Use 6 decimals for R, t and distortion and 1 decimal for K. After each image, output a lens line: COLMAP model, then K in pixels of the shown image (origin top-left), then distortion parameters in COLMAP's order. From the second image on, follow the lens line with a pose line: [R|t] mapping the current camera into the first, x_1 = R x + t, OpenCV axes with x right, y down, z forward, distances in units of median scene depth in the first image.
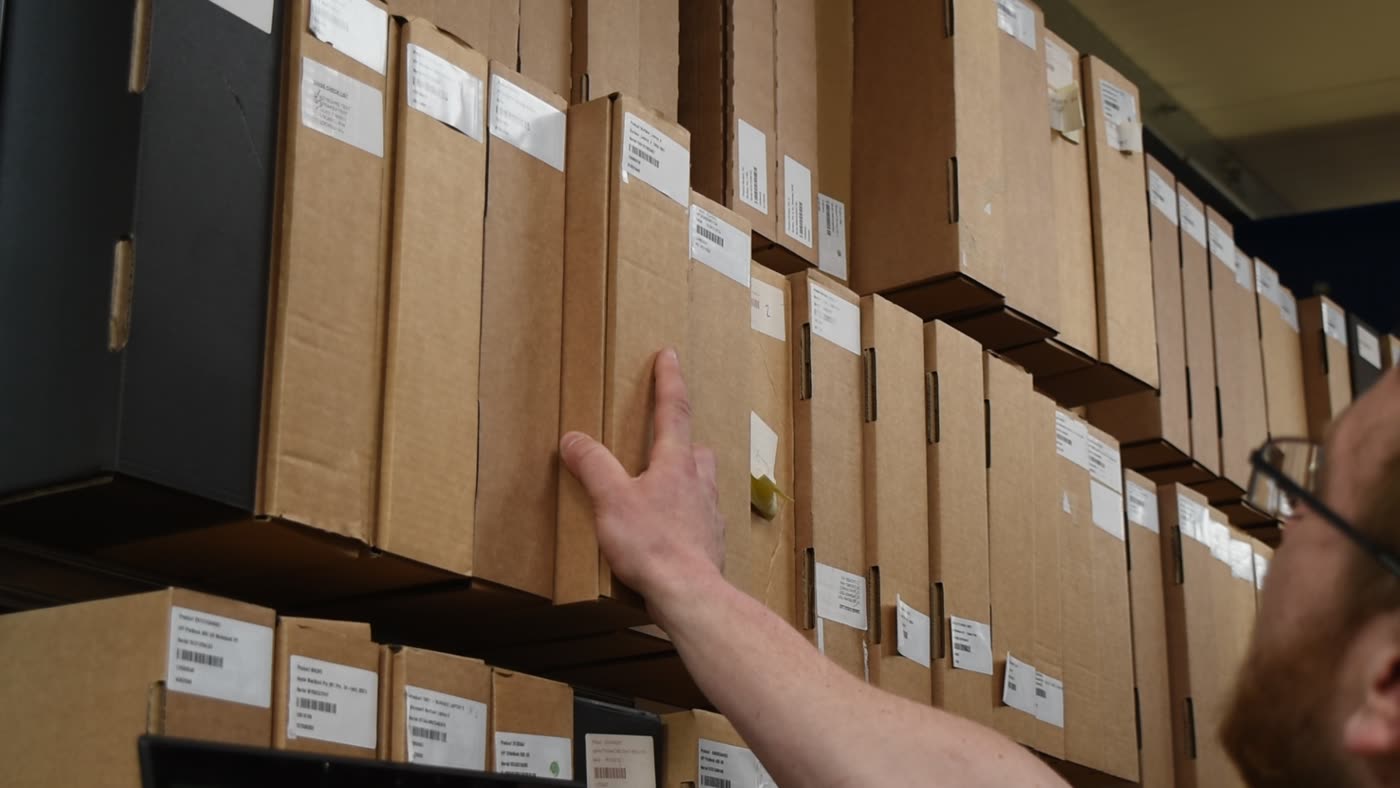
lens RADIAL K [[2148.8, 0, 698.5], [0, 2148.8, 399.0], [0, 0, 1]] dist [-0.014834, 0.000000]
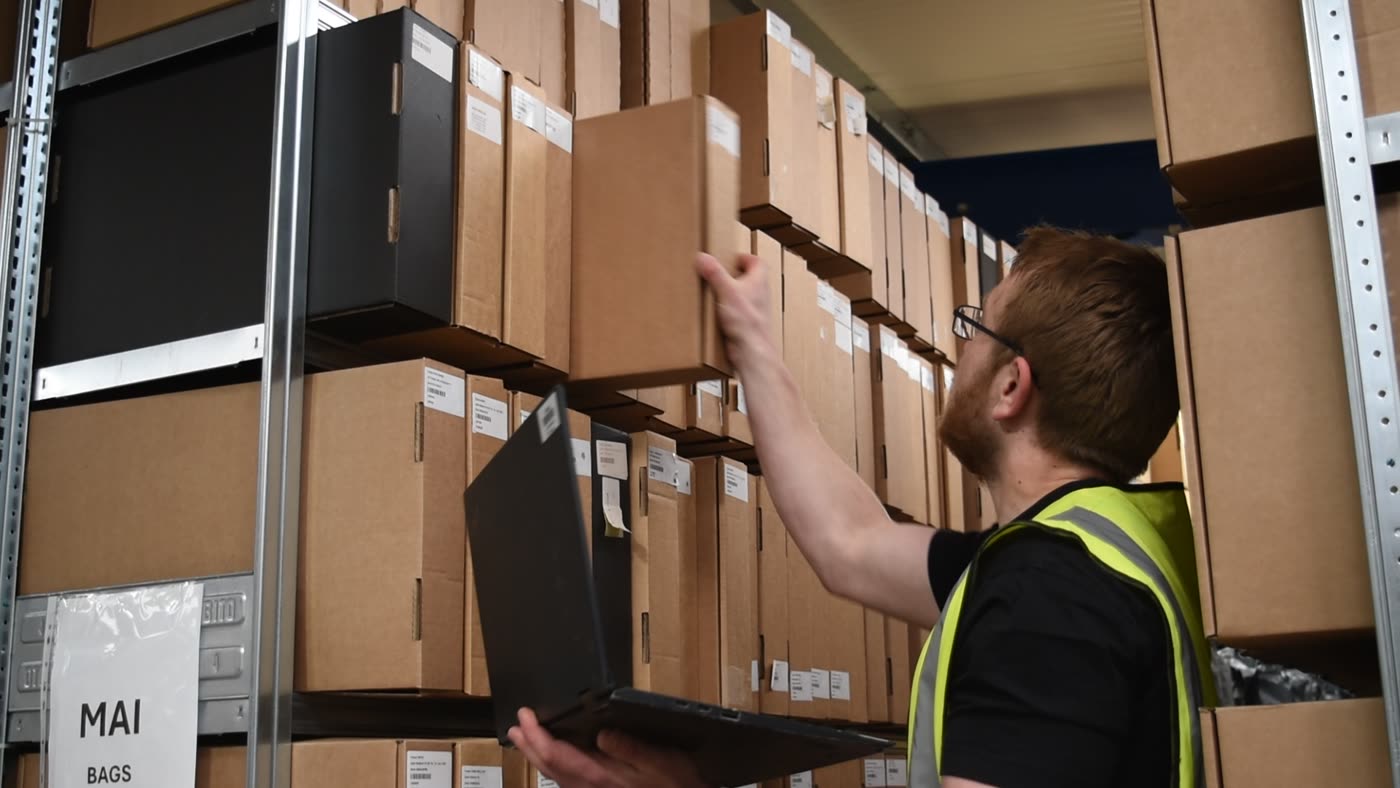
lens RADIAL K [[1614.1, 0, 701.6], [0, 1614.1, 390.7], [0, 0, 1]] dist [-0.072658, 0.000000]
pose [[0.992097, 0.010272, 0.125056, -0.104844], [-0.019473, 0.997172, 0.072581, 0.000624], [-0.123956, -0.074443, 0.989491, -0.351392]]
